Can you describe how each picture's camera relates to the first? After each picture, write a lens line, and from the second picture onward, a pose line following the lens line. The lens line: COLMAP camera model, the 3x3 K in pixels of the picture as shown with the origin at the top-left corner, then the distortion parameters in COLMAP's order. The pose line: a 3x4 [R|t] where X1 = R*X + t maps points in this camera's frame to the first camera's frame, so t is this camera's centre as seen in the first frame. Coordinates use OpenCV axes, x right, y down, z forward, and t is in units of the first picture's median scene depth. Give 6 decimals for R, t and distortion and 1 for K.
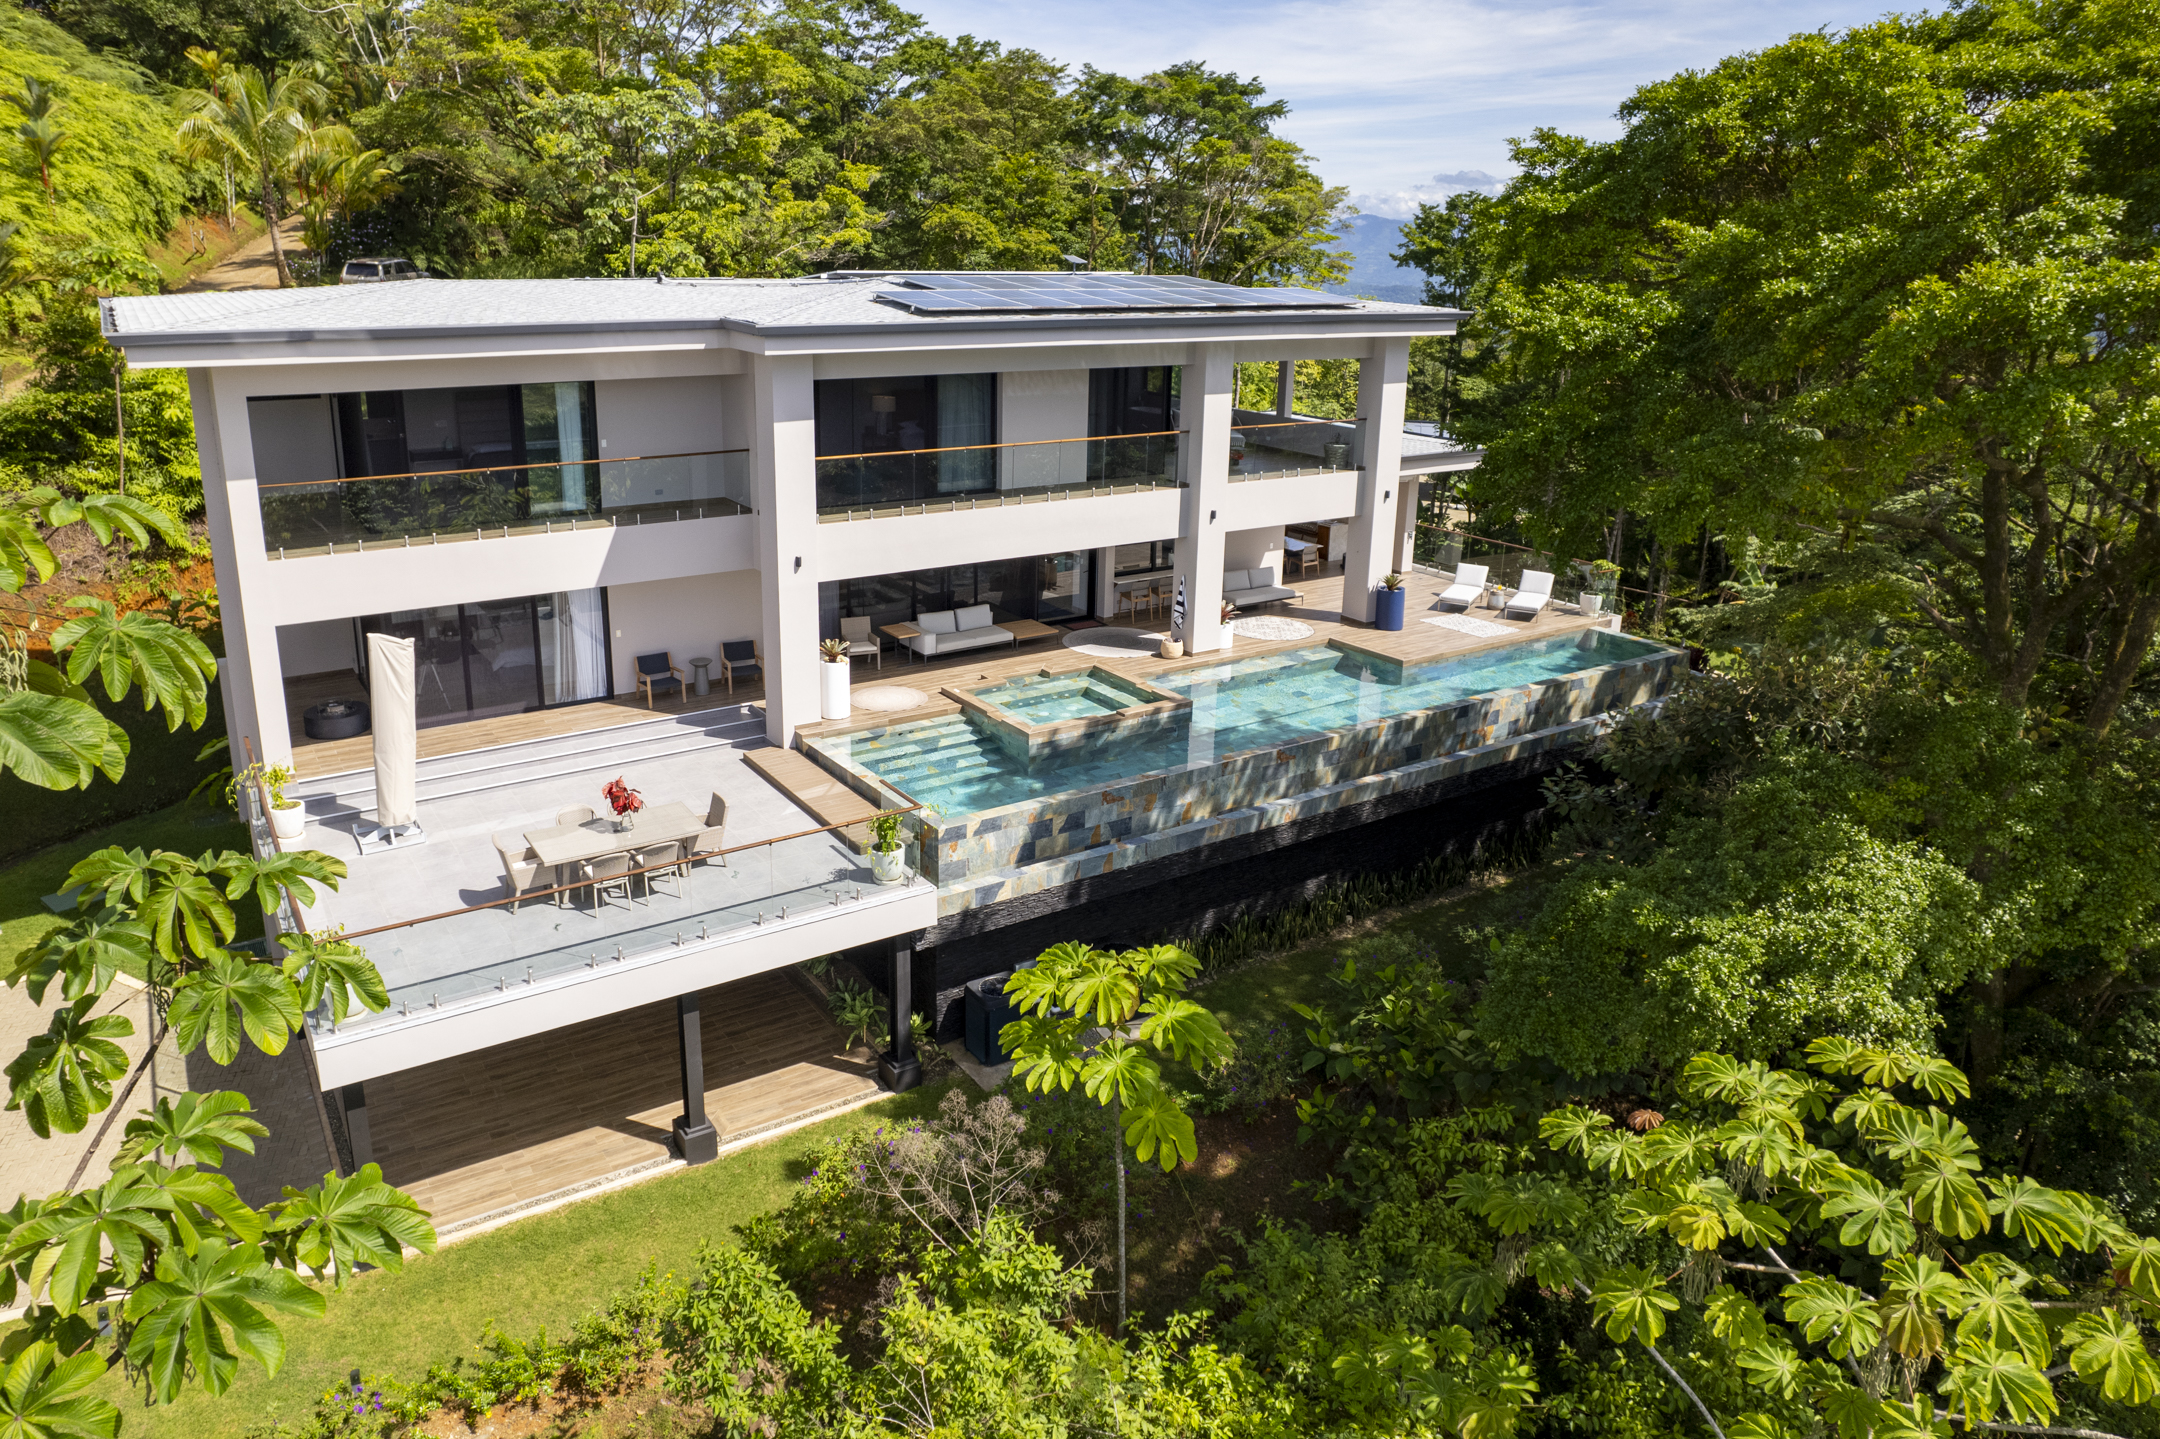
lens RADIAL K [[1406.3, 0, 1036.1], [0, 1406.3, 611.8], [0, 0, 1]] dist [-0.004410, 0.000176]
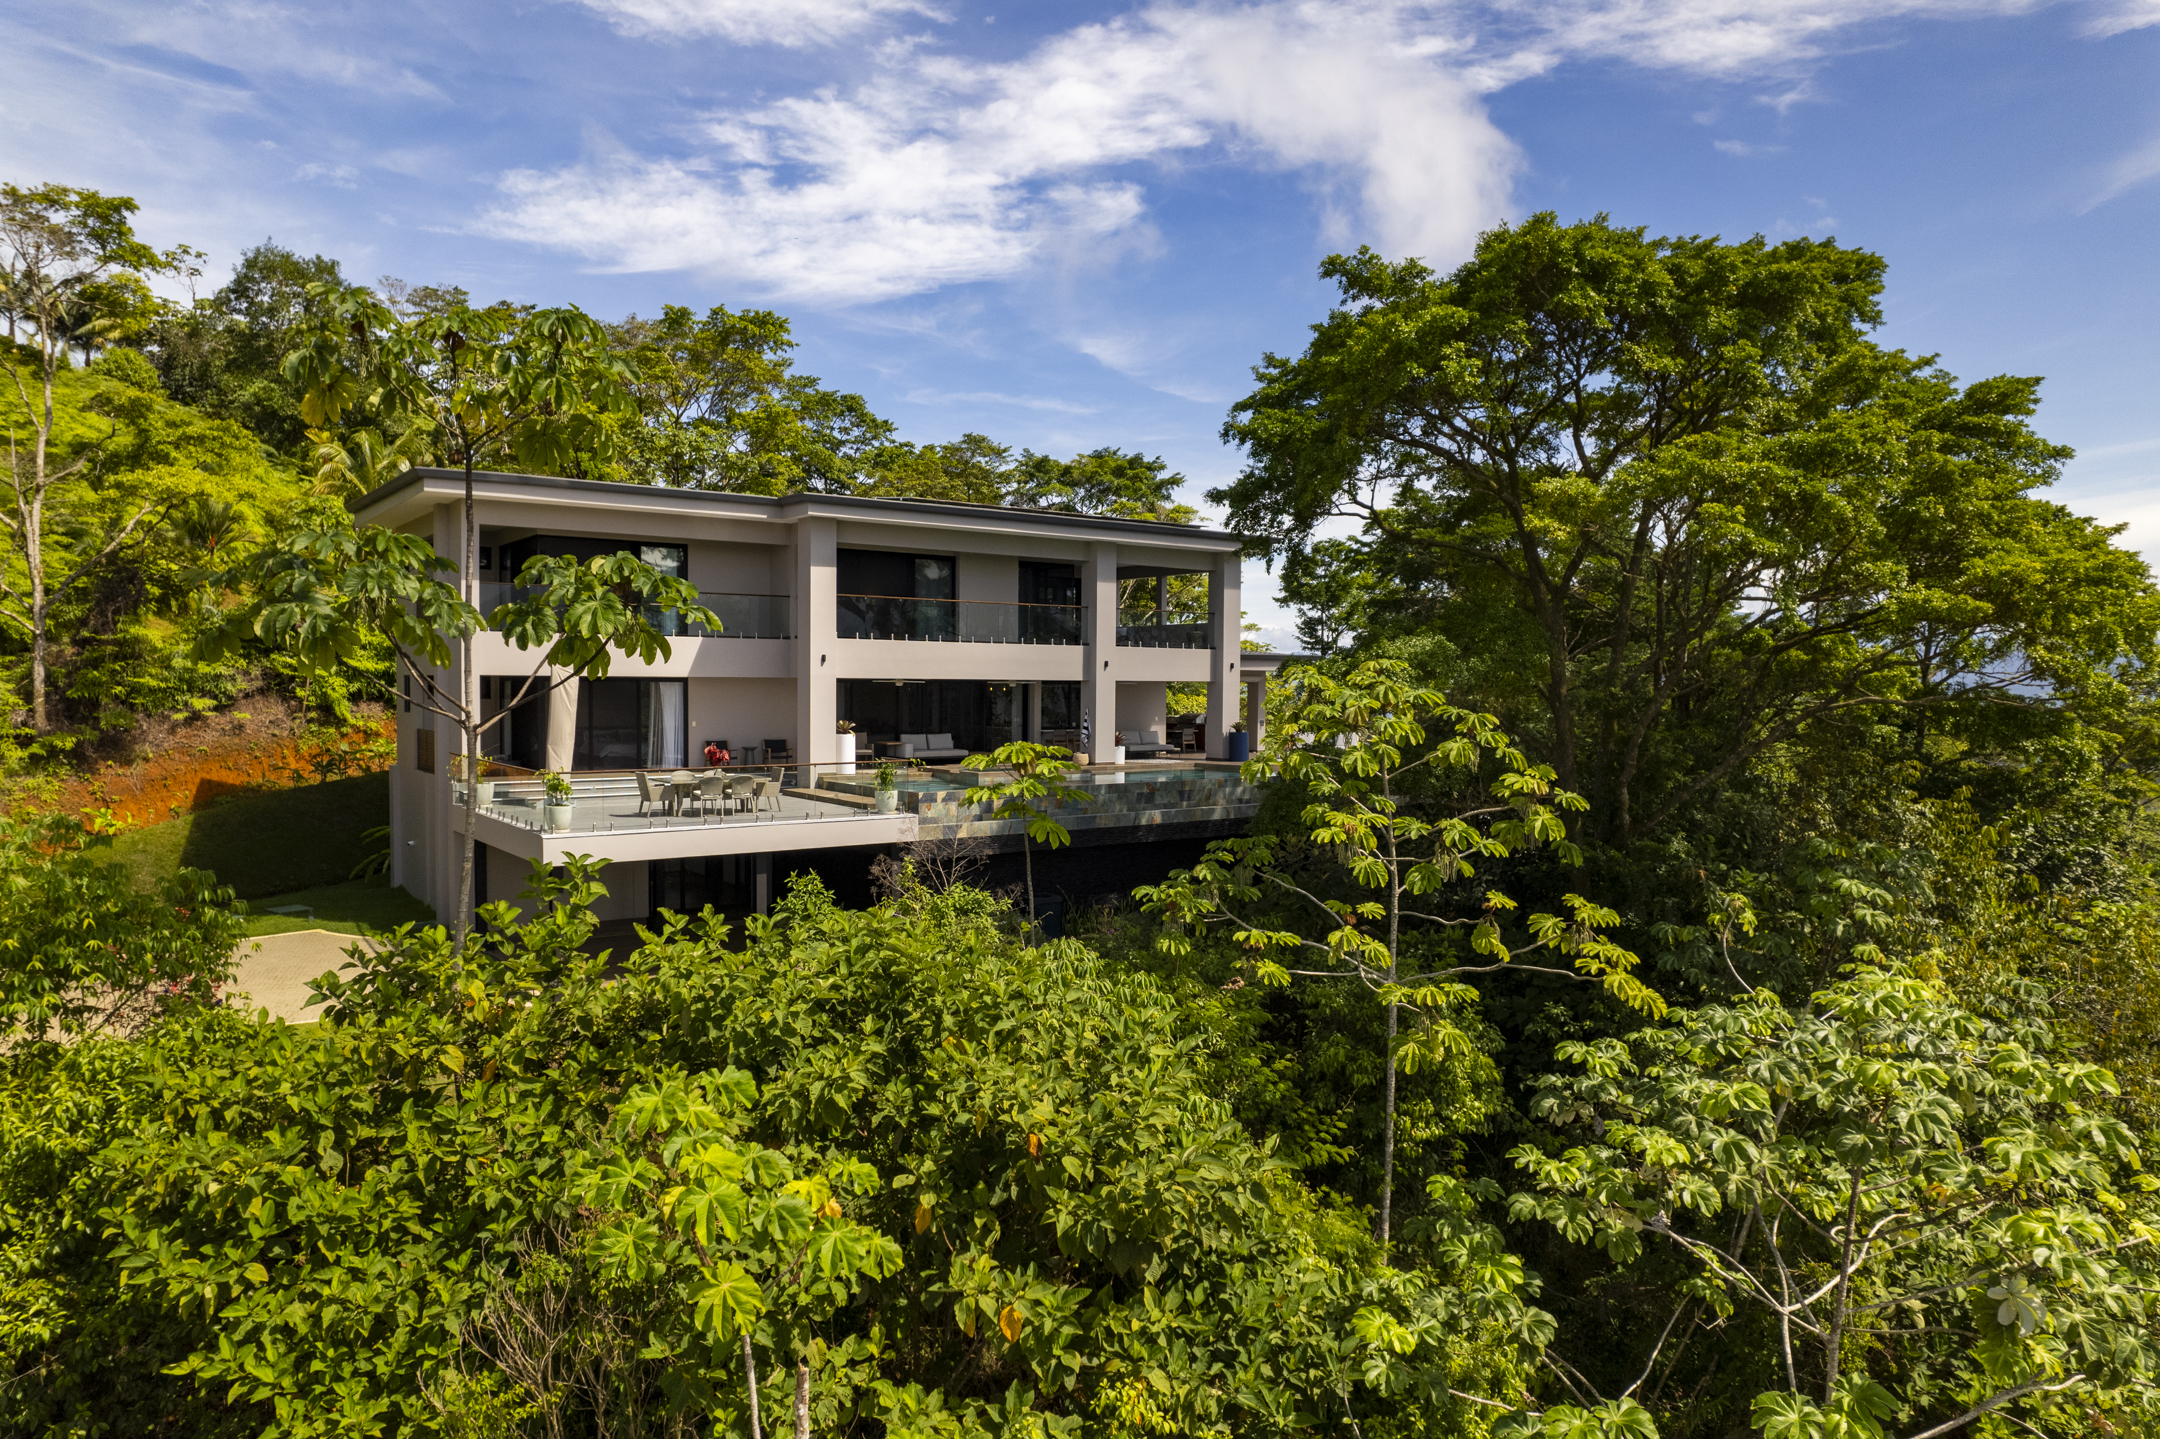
lens RADIAL K [[1406.3, 0, 1081.3], [0, 1406.3, 719.6], [0, 0, 1]] dist [-0.004410, 0.000176]
pose [[0.997942, -0.007818, 0.063644, 0.007848], [0.022561, 0.971885, -0.234371, 0.326436], [-0.060023, 0.235324, 0.970062, -0.390012]]
